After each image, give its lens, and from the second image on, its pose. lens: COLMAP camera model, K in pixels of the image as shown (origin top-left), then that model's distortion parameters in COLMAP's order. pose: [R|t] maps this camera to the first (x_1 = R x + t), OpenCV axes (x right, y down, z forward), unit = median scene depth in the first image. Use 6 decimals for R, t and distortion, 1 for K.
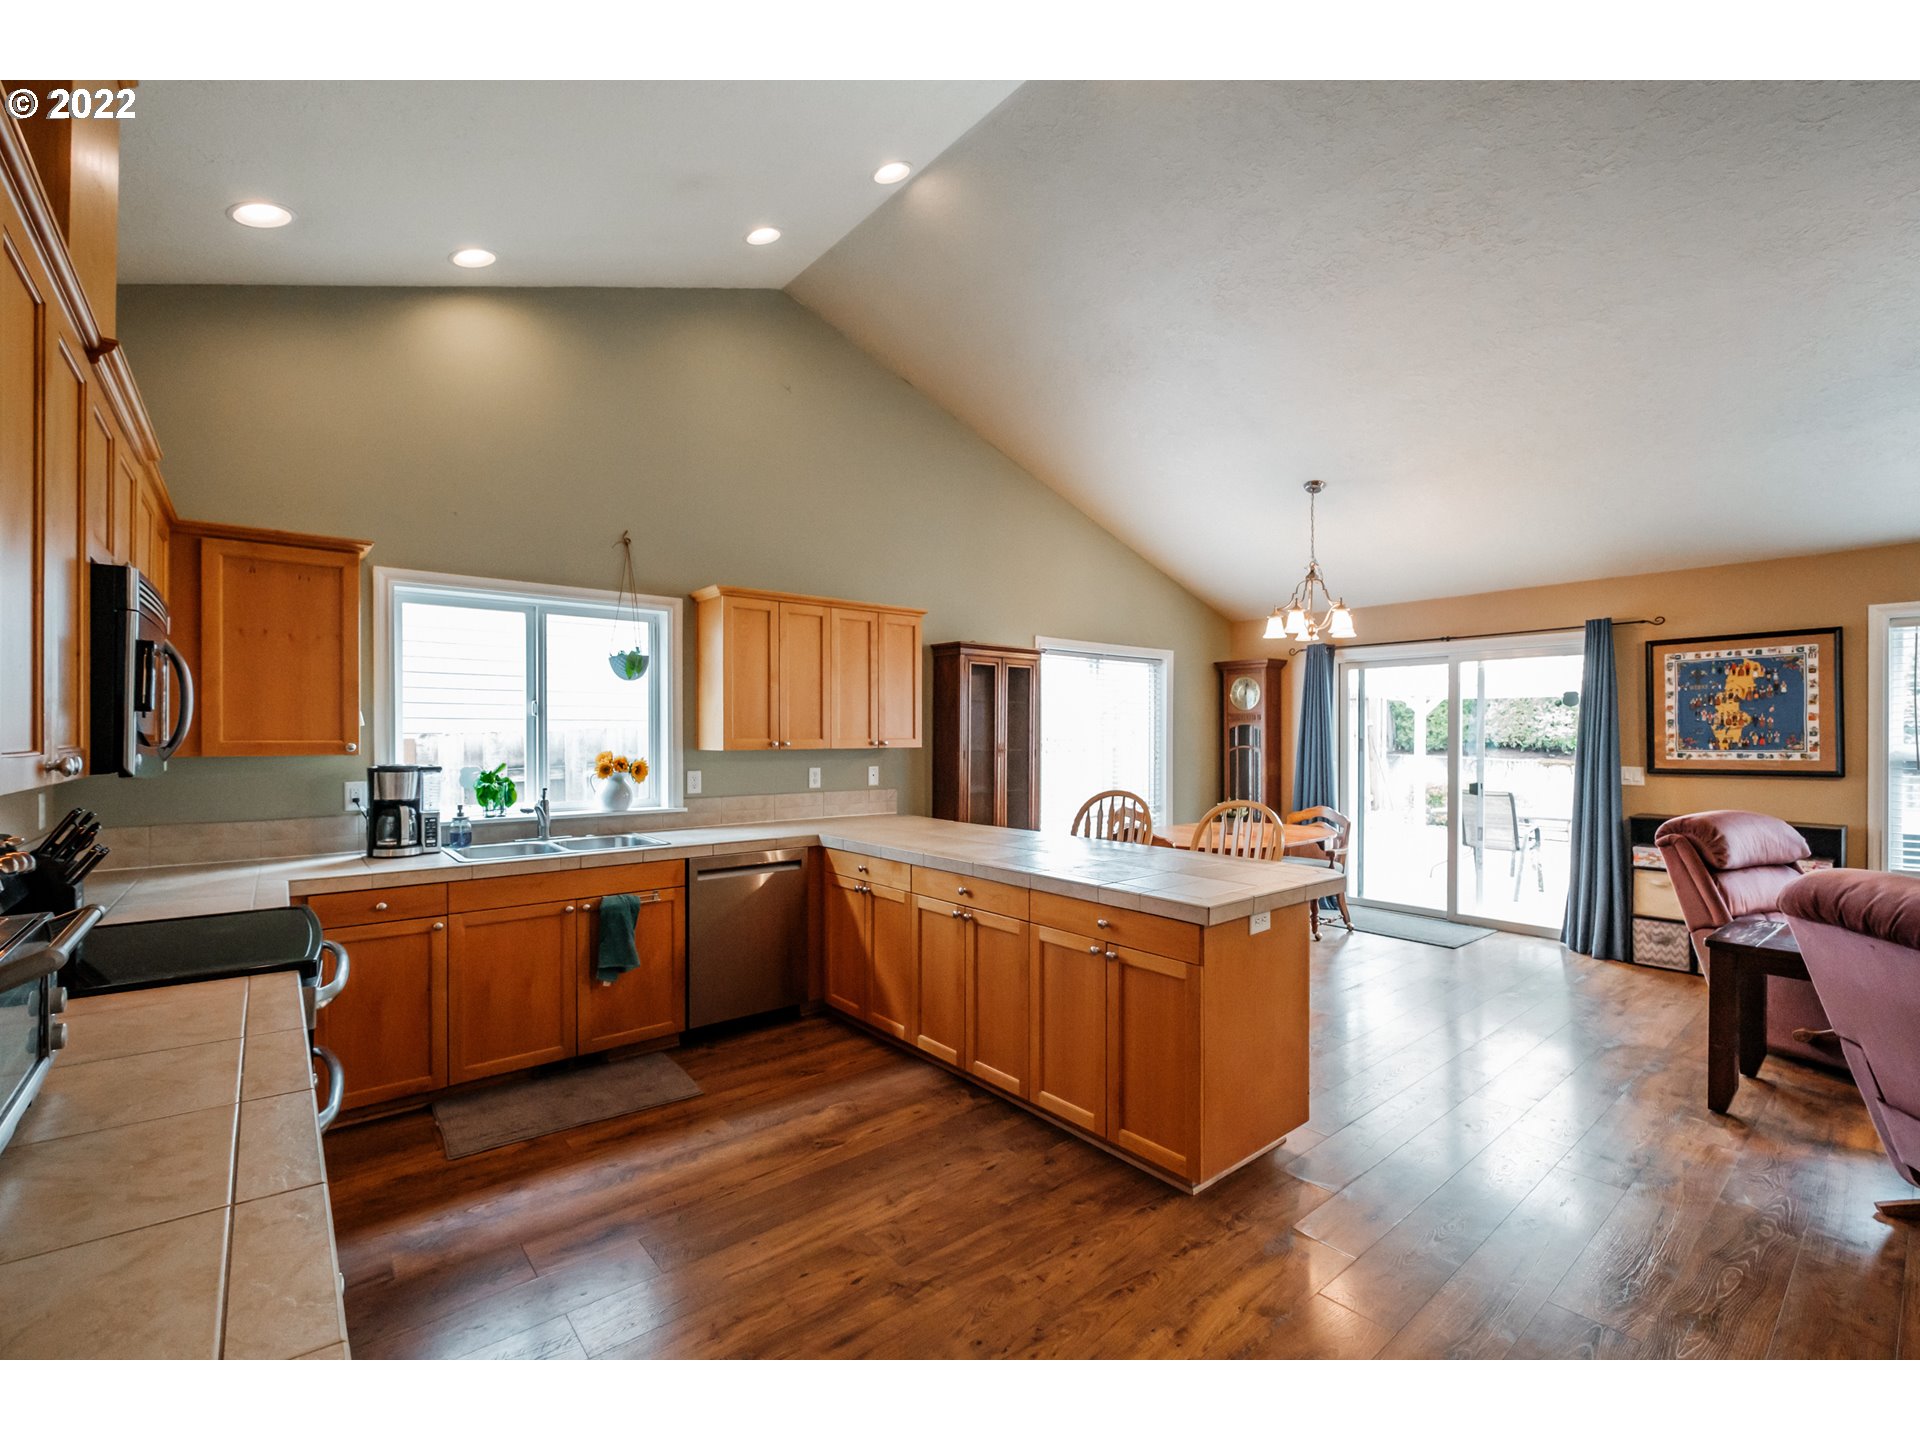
lens RADIAL K [[839.7, 0, 959.1], [0, 839.7, 733.6], [0, 0, 1]] dist [-0.000134, 0.000034]
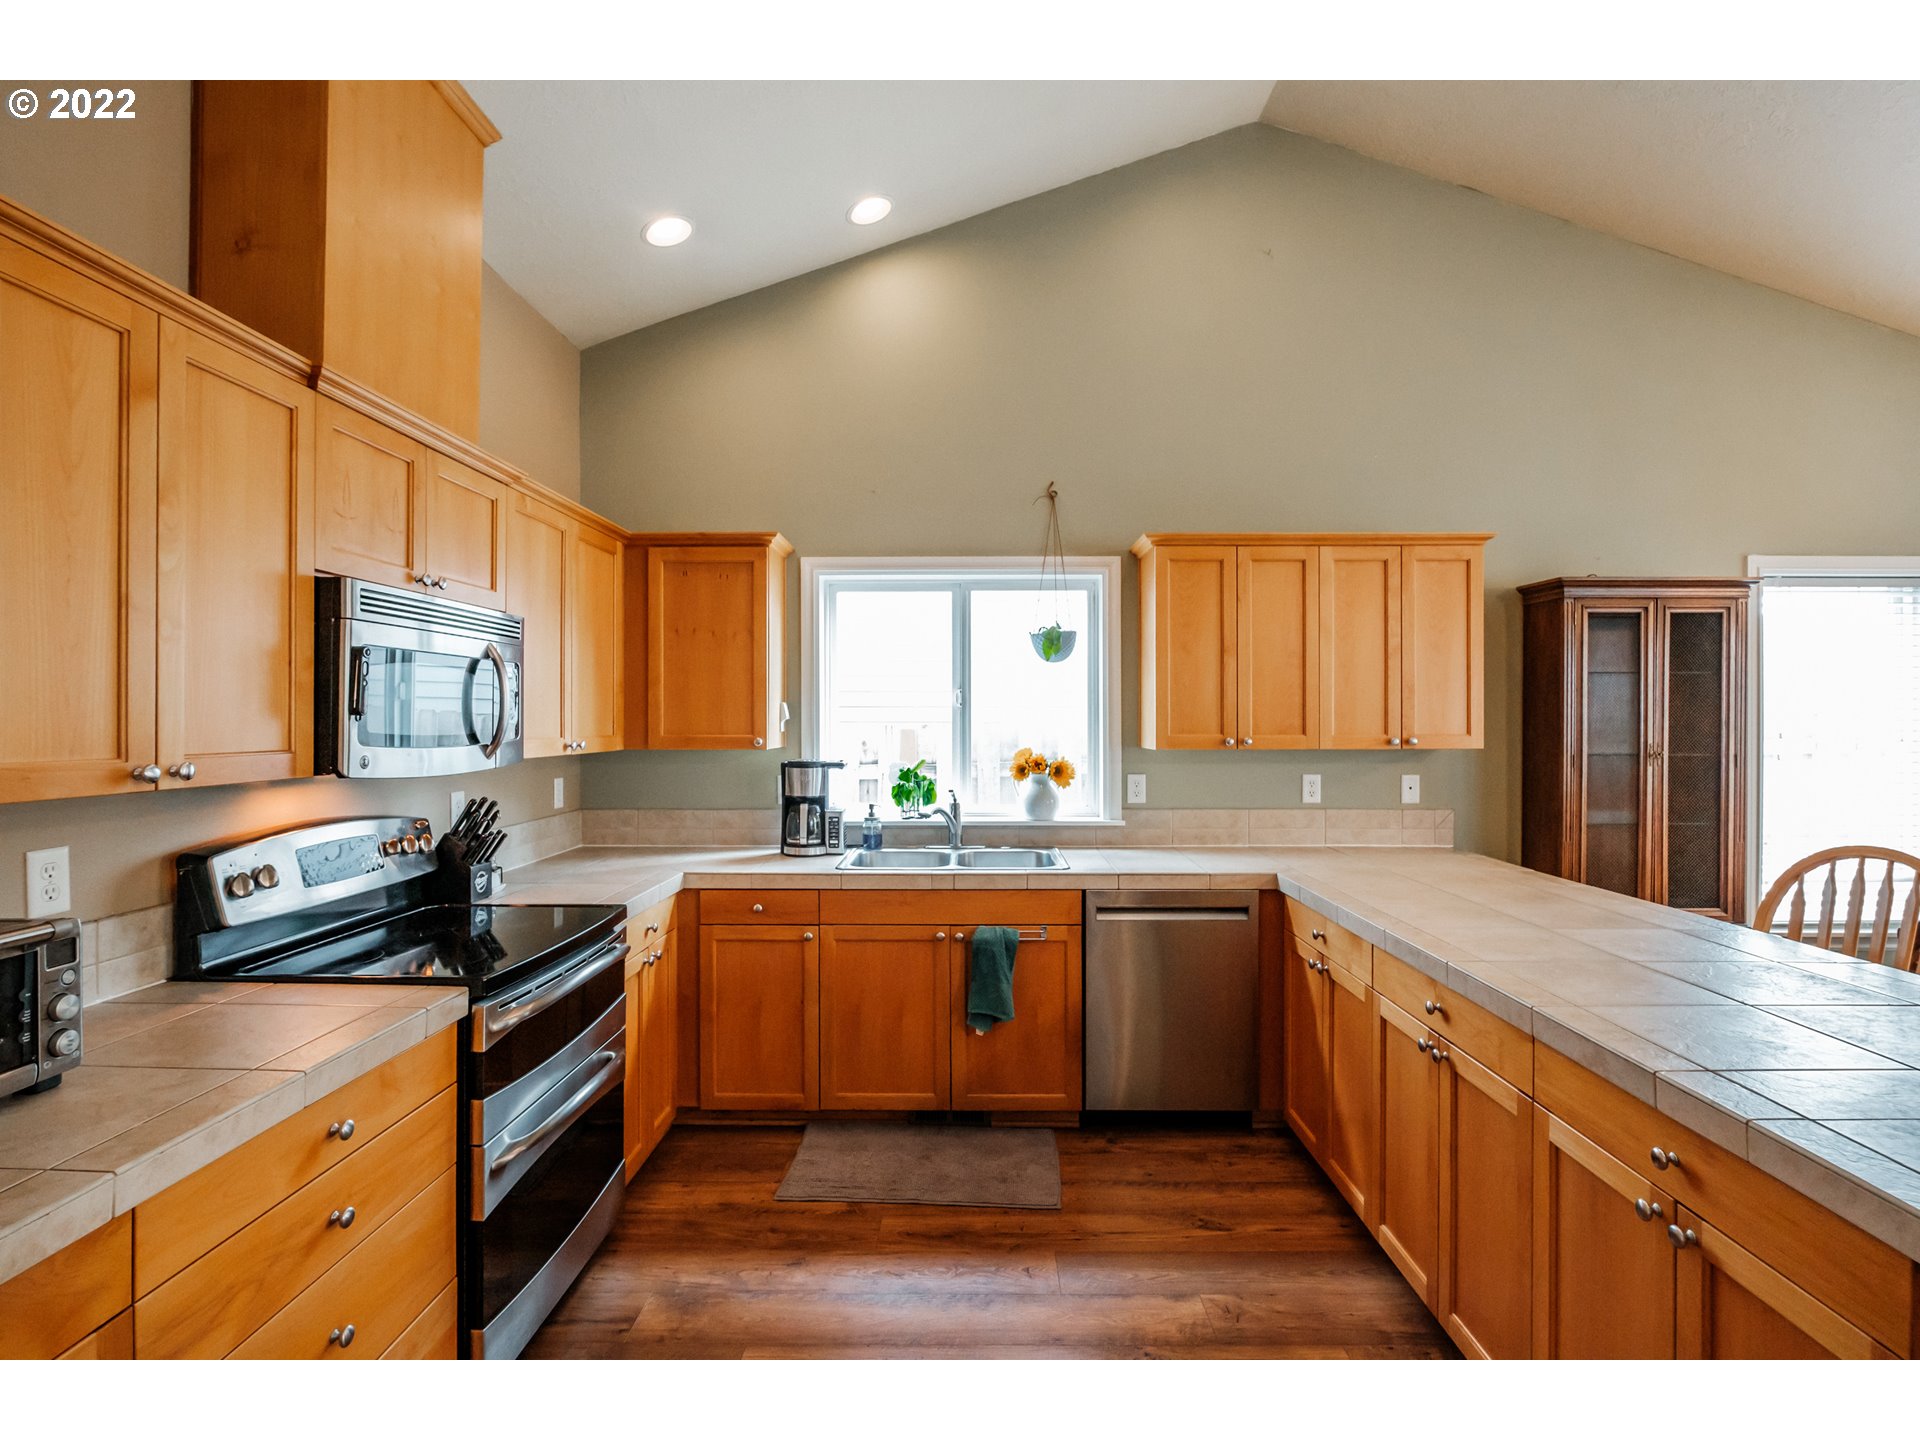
lens RADIAL K [[937.7, 0, 960.0], [0, 937.7, 720.0], [0, 0, 1]] dist [-0.011527, 0.000831]
pose [[0.761857, 0.000189, -0.647746, 0.113906], [0.001258, 0.999998, 0.001772, -0.007268], [0.647745, -0.002164, 0.761855, 0.203430]]
